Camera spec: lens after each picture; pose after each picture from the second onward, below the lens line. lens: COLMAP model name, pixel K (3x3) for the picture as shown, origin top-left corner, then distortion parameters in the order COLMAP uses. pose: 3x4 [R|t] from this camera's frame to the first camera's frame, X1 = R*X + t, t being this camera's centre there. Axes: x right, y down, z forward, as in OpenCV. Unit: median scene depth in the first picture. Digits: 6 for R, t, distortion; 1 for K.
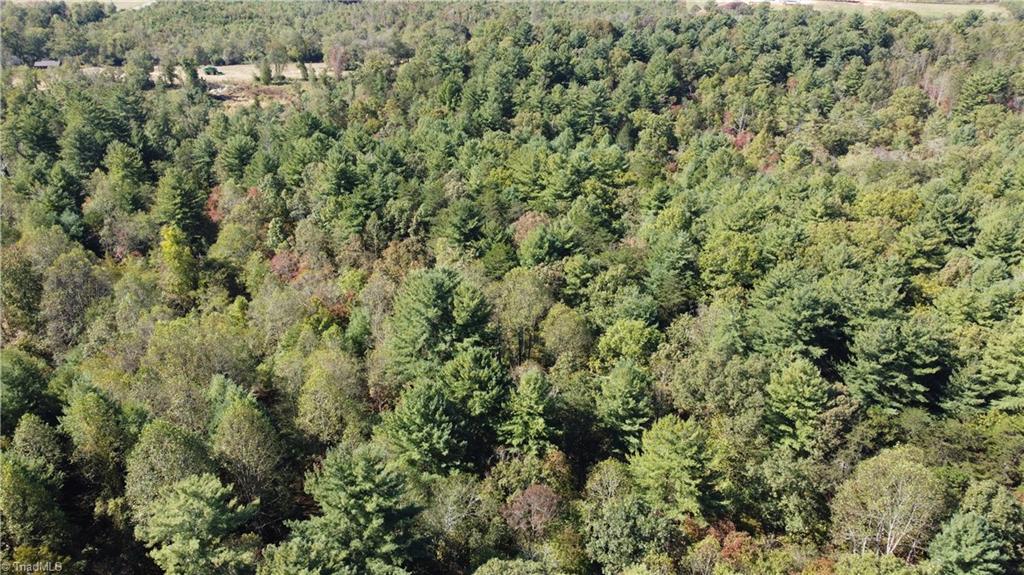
lens RADIAL K [[769.6, 0, 513.1], [0, 769.6, 292.5], [0, 0, 1]] dist [0.003778, -0.010152]
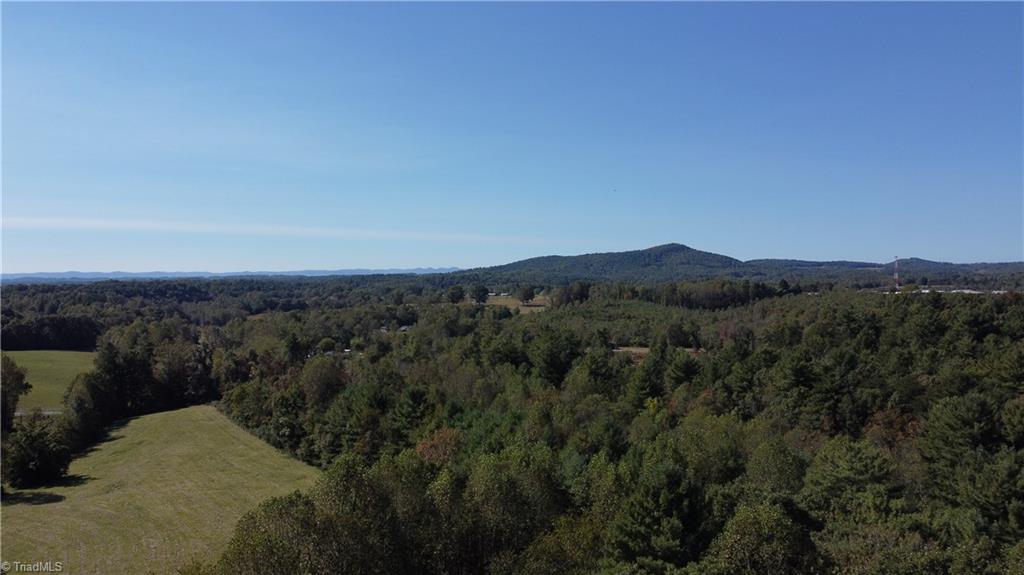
lens RADIAL K [[769.6, 0, 511.1], [0, 769.6, 276.9], [0, 0, 1]] dist [0.003778, -0.010152]
pose [[0.916831, -0.021202, -0.398712, -0.159349], [-0.150931, 0.906091, -0.395245, 0.206757], [0.369649, 0.422551, 0.827532, -0.088008]]
